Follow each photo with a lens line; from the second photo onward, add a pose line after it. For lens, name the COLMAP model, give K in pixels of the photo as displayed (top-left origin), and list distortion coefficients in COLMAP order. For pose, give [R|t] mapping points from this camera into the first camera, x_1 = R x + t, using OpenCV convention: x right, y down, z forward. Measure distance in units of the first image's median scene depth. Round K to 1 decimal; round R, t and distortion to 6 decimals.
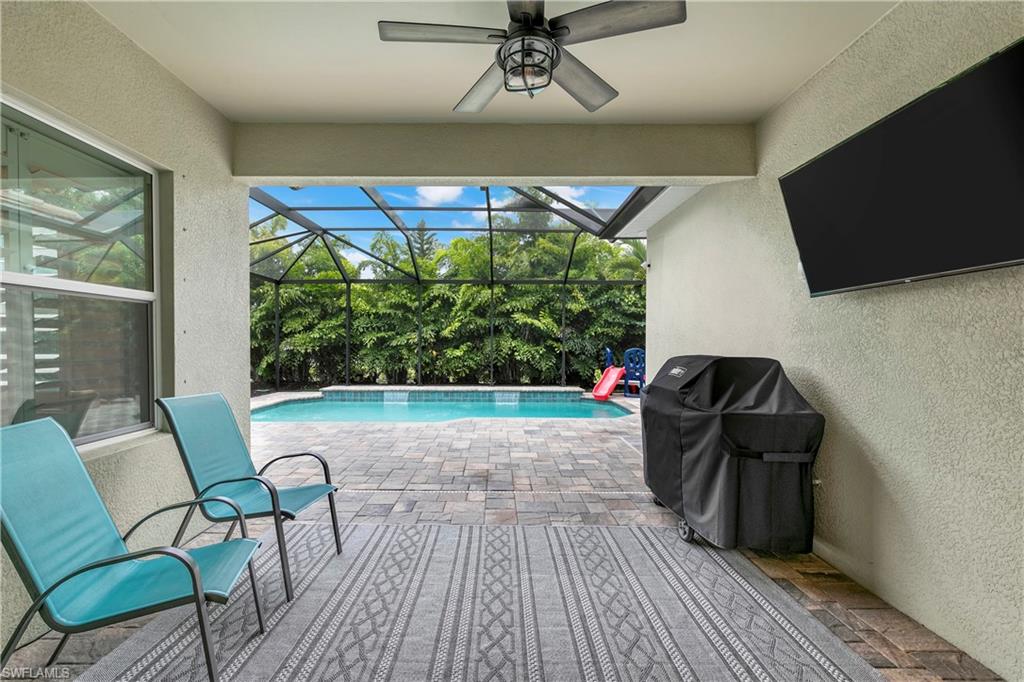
lens RADIAL K [[482.6, 0, 512.0], [0, 482.6, 341.0], [0, 0, 1]] dist [0.000813, 0.000035]
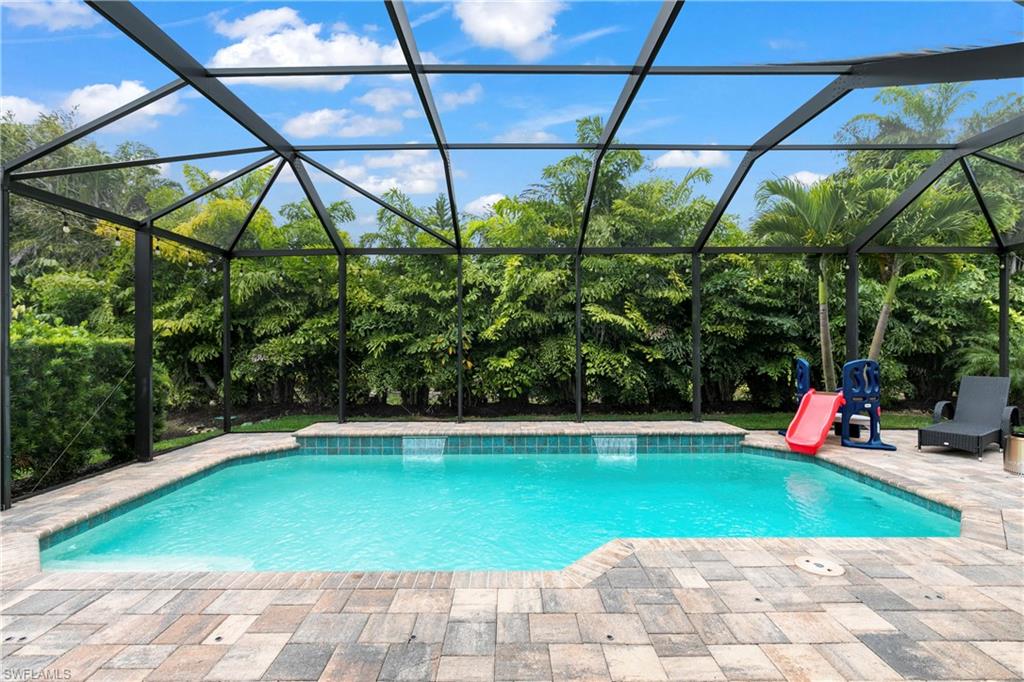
lens RADIAL K [[488.3, 0, 512.0], [0, 488.3, 341.0], [0, 0, 1]] dist [-0.000890, -0.000059]
pose [[0.999828, -0.008577, -0.016466, -0.089110], [0.008541, 0.999961, -0.002277, -0.005559], [0.016485, 0.002136, 0.999862, 0.299952]]
